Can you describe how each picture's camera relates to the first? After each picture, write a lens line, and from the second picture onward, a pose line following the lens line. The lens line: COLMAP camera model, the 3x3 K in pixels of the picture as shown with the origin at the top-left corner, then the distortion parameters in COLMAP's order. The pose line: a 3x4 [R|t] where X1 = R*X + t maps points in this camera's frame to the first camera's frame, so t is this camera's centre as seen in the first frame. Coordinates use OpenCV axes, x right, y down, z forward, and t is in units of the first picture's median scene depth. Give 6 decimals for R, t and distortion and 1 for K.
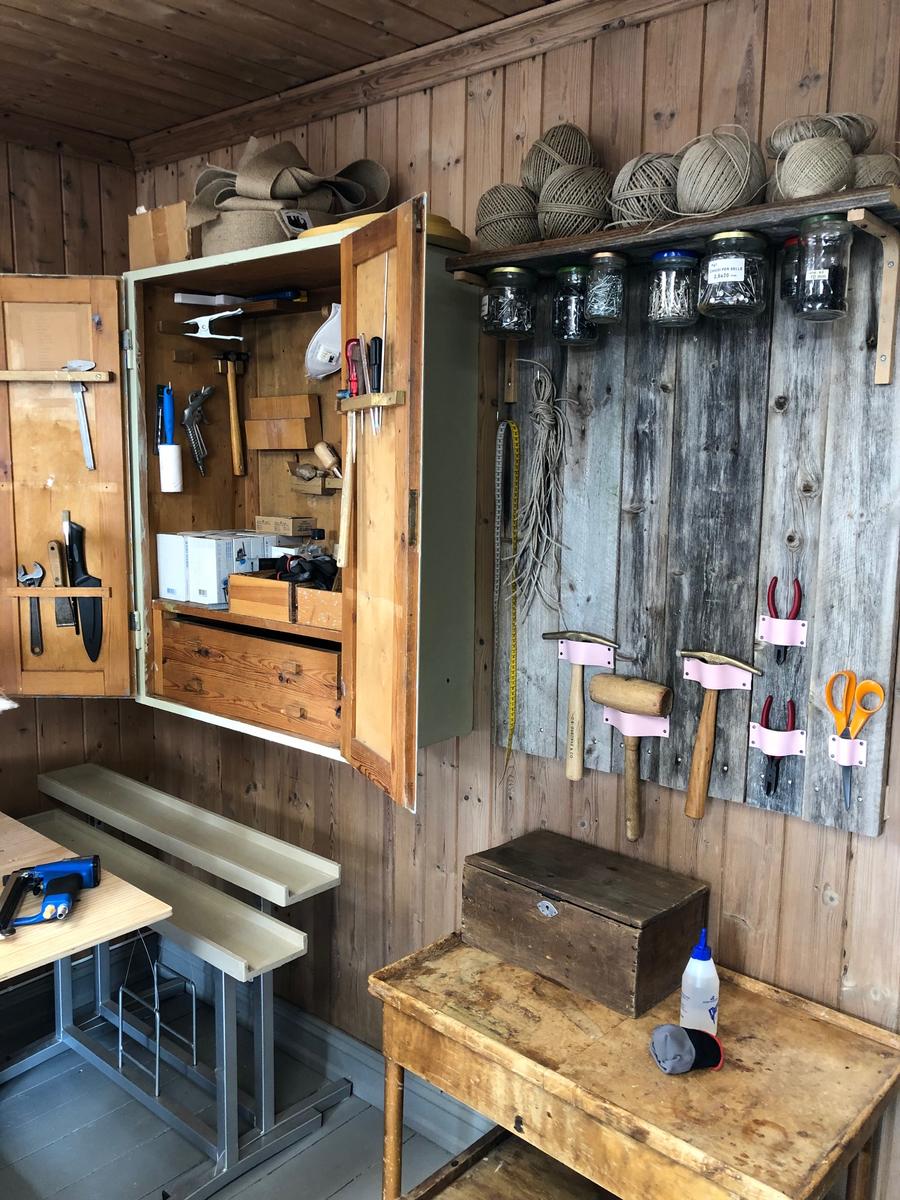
lens RADIAL K [[1012.1, 0, 450.0], [0, 1012.1, 600.0], [0, 0, 1]] dist [0.056671, -0.003711]
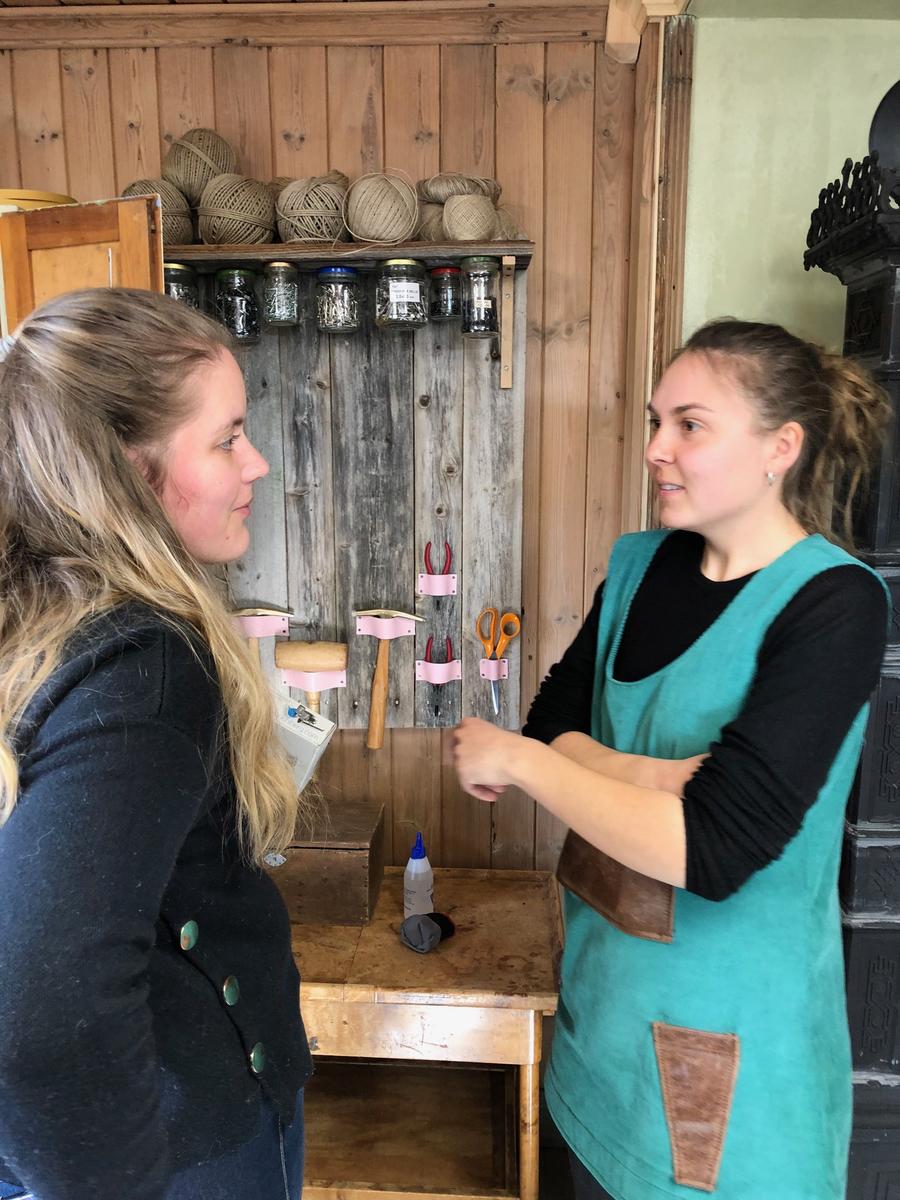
lens RADIAL K [[968.5, 0, 450.0], [0, 968.5, 600.0], [0, 0, 1]] dist [0.099485, -0.072120]
pose [[0.792254, -0.129066, 0.596386, -0.365889], [0.100517, 0.991627, 0.081072, -0.044519], [-0.601856, -0.004283, 0.798593, 0.040875]]
